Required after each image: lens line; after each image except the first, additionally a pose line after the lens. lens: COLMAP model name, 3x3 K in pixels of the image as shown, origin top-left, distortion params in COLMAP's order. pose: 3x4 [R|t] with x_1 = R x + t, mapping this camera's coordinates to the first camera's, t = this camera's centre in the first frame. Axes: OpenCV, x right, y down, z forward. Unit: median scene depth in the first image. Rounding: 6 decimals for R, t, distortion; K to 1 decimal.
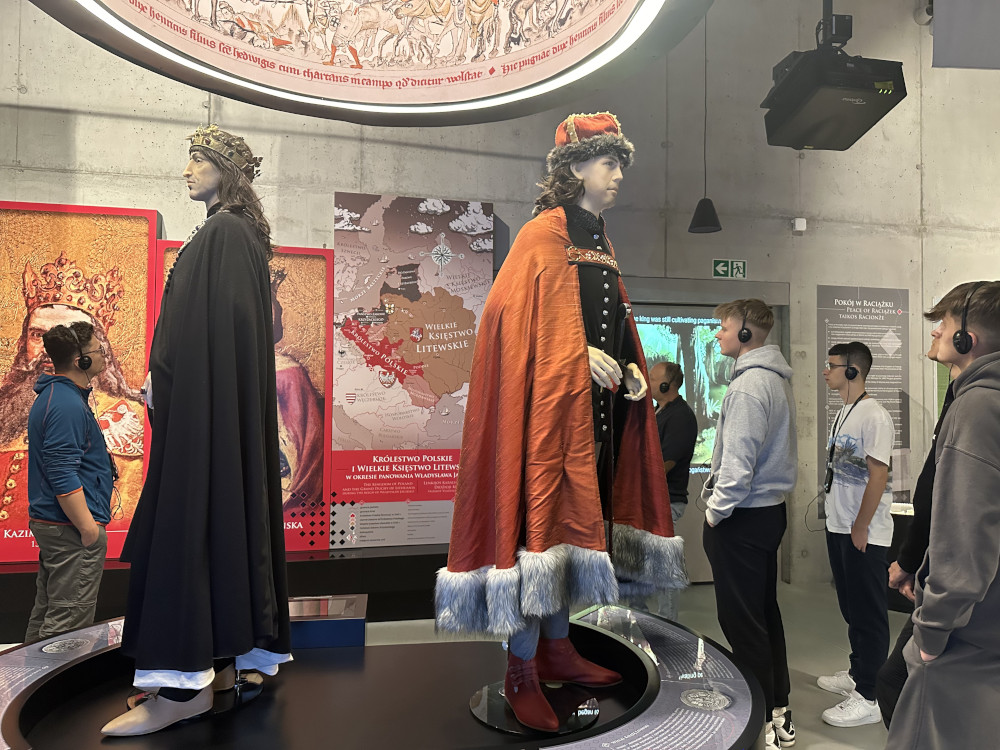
lens RADIAL K [[703.9, 0, 500.0], [0, 703.9, 375.0], [0, 0, 1]] dist [0.069439, -0.094245]
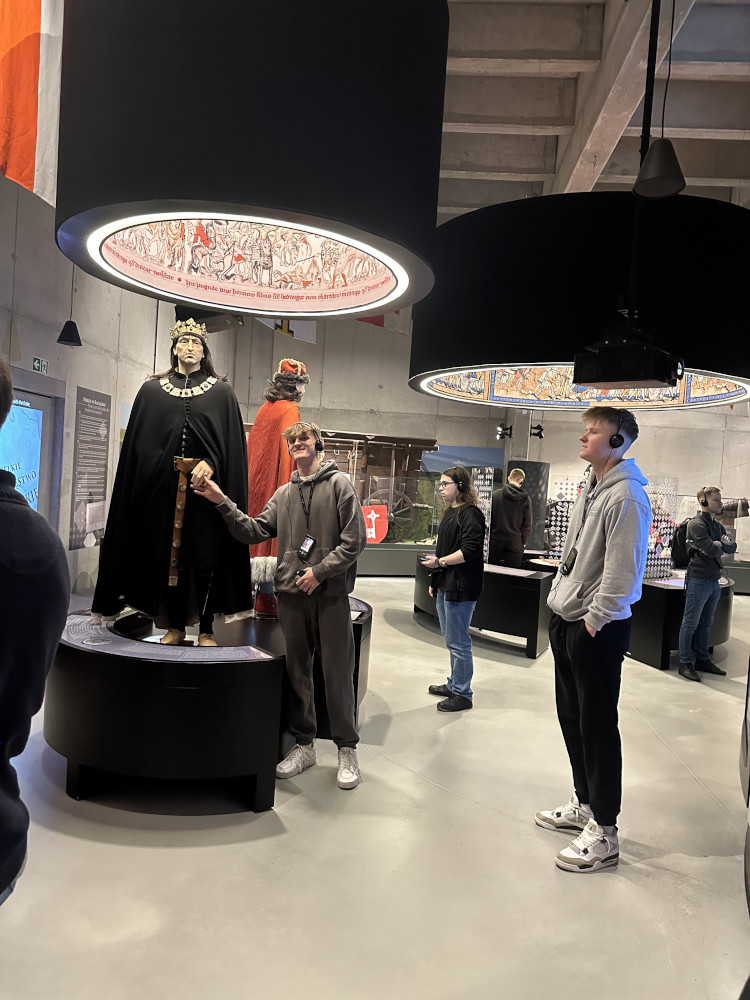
lens RADIAL K [[703.9, 0, 375.0], [0, 703.9, 500.0], [0, 0, 1]] dist [0.069439, -0.094245]
pose [[0.285753, -0.012038, 0.958228, -0.864677], [-0.089277, 0.995238, 0.039126, -0.011669], [-0.954136, -0.096728, 0.283318, 0.024635]]
